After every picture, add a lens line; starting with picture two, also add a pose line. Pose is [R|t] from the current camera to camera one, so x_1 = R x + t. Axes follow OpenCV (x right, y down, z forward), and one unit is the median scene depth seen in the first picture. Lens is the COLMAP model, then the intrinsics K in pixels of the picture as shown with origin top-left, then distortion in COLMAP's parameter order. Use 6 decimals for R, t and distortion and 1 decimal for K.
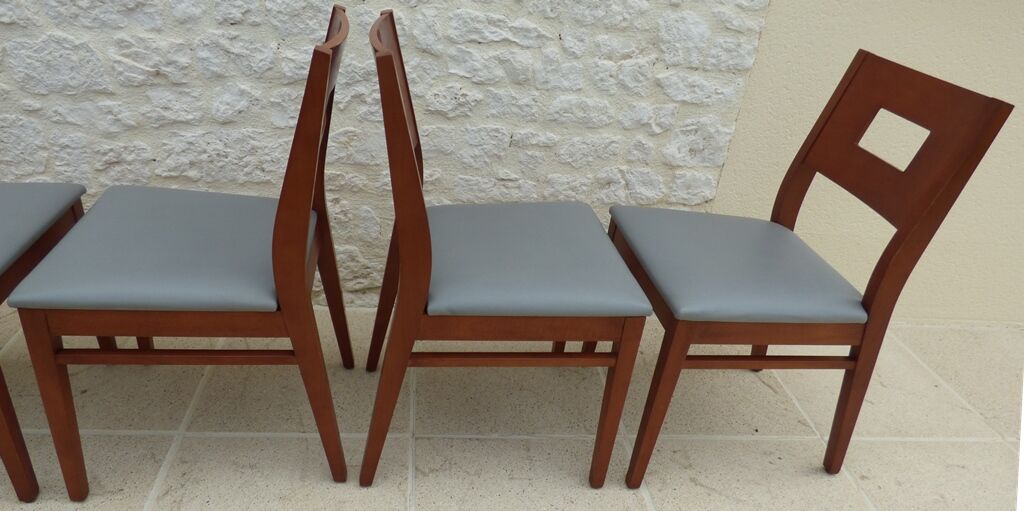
lens RADIAL K [[530.4, 0, 442.3], [0, 530.4, 250.8], [0, 0, 1]] dist [-0.029473, 0.003104]
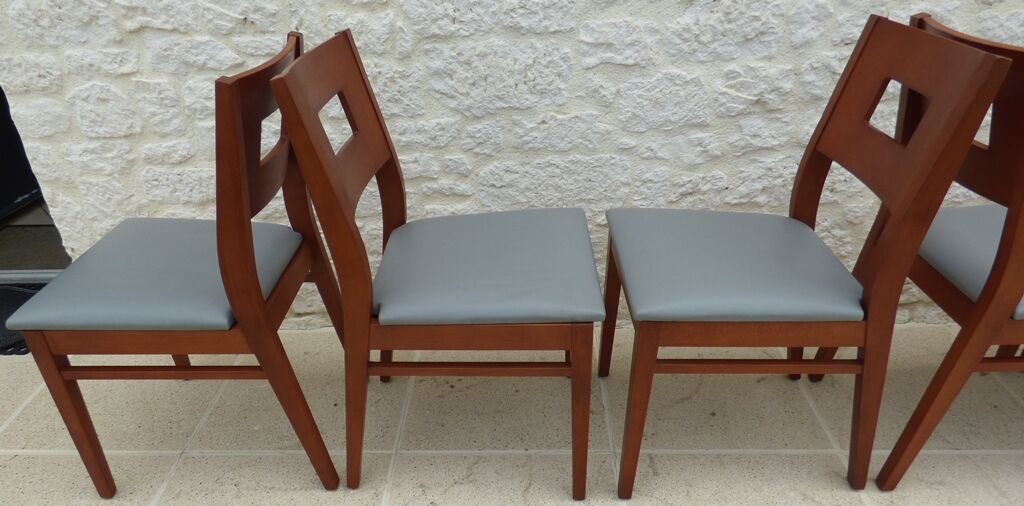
lens RADIAL K [[530.4, 0, 497.8], [0, 530.4, 280.1], [0, 0, 1]] dist [-0.029473, 0.003104]
pose [[0.983817, -0.050307, -0.171969, -0.847578], [0.056500, 0.997912, 0.031308, -0.054714], [0.170035, -0.040518, 0.984605, -0.085399]]
